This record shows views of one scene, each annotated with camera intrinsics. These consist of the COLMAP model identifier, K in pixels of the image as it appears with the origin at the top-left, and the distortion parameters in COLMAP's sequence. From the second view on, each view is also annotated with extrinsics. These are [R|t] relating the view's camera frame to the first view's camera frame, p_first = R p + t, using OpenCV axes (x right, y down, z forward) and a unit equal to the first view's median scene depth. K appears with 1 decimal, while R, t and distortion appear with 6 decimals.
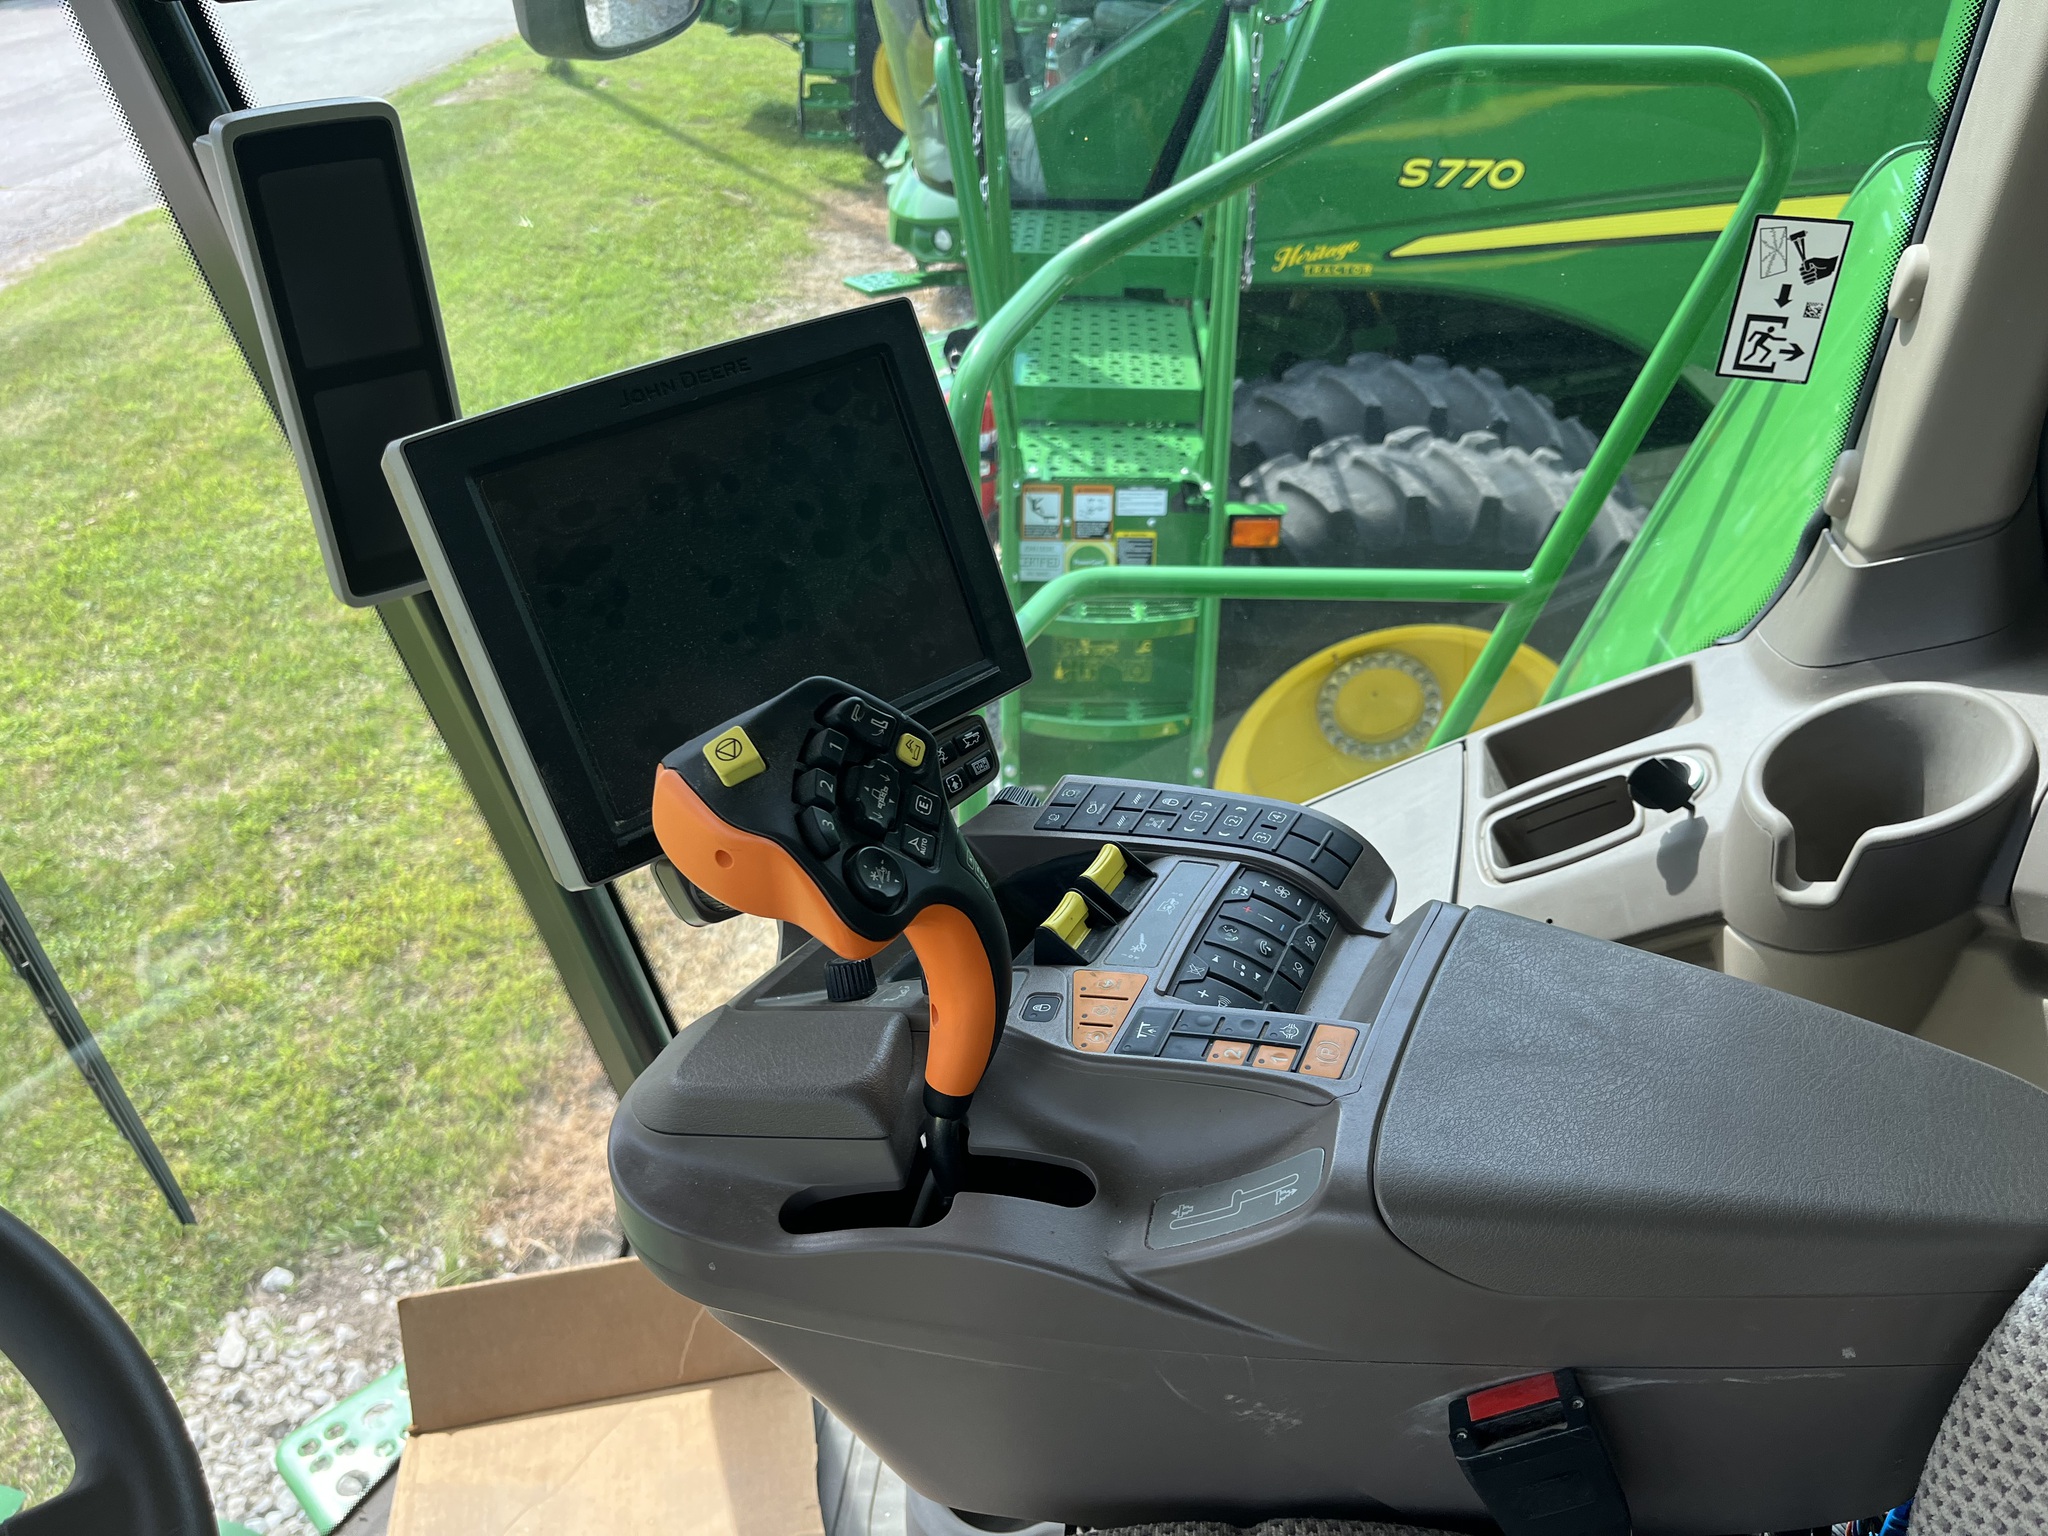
lens RADIAL K [[1592.1, 0, 1034.3], [0, 1592.1, 767.4], [0, 0, 1]] dist [0.032666, -0.008050]
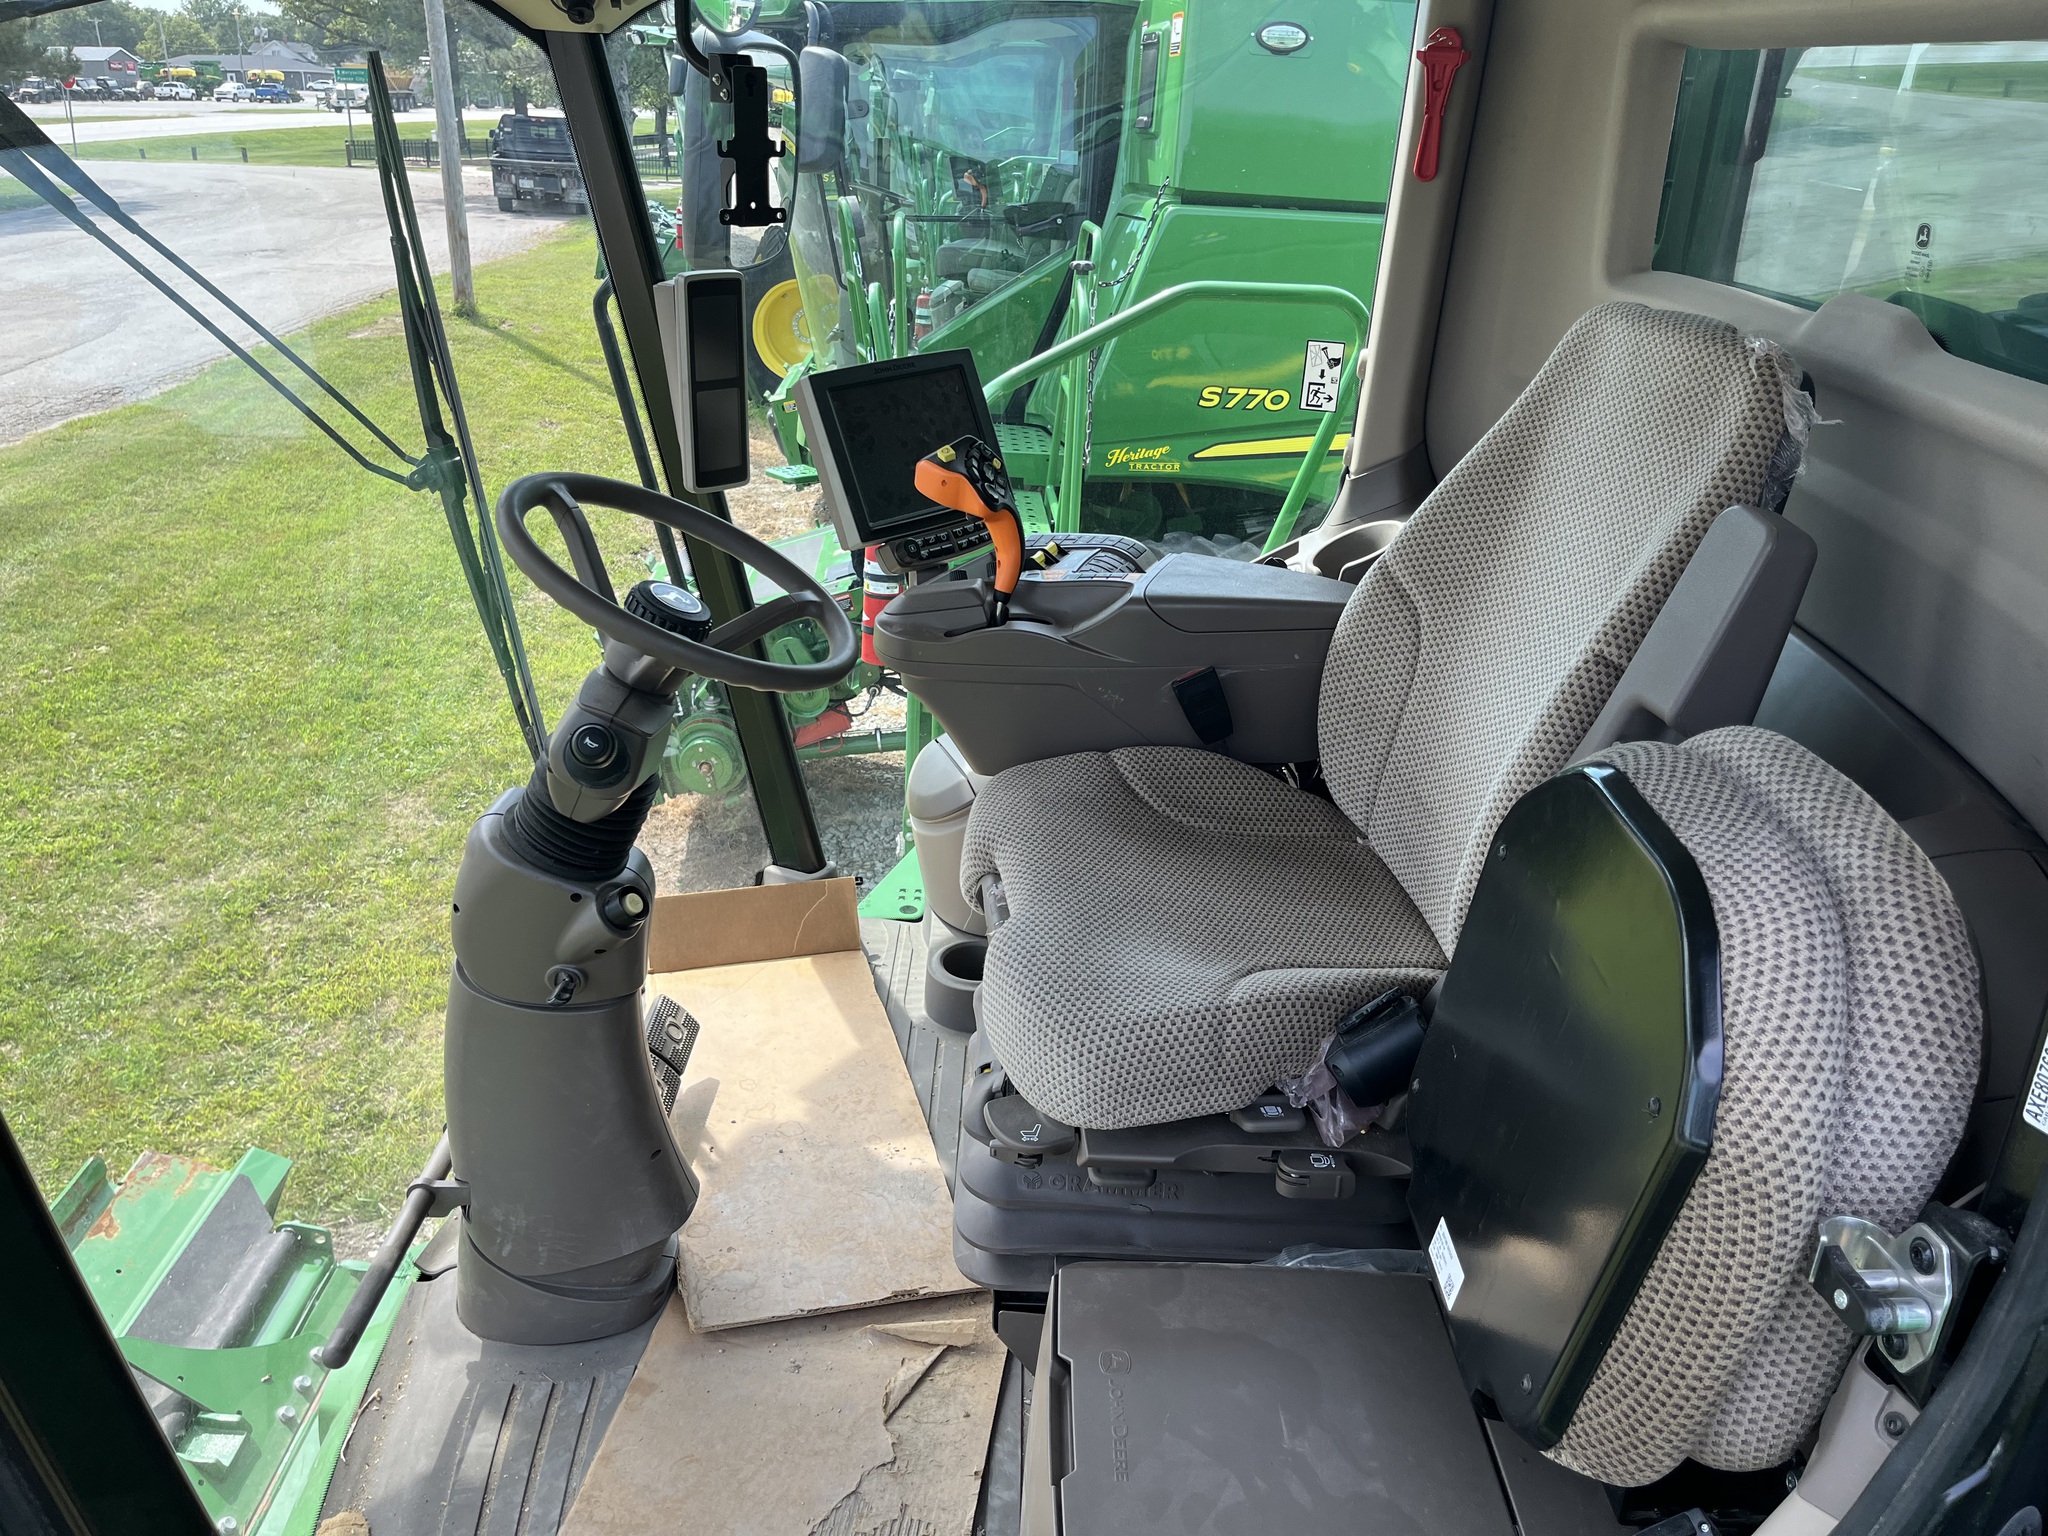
lens RADIAL K [[1552.4, 0, 1007.5], [0, 1552.4, 774.5], [0, 0, 1]] dist [0.052207, -0.001387]
pose [[0.996478, 0.010743, 0.083160, -0.029313], [0.000749, 0.990578, -0.136950, 0.097228], [-0.083847, 0.136530, 0.987081, -0.185229]]
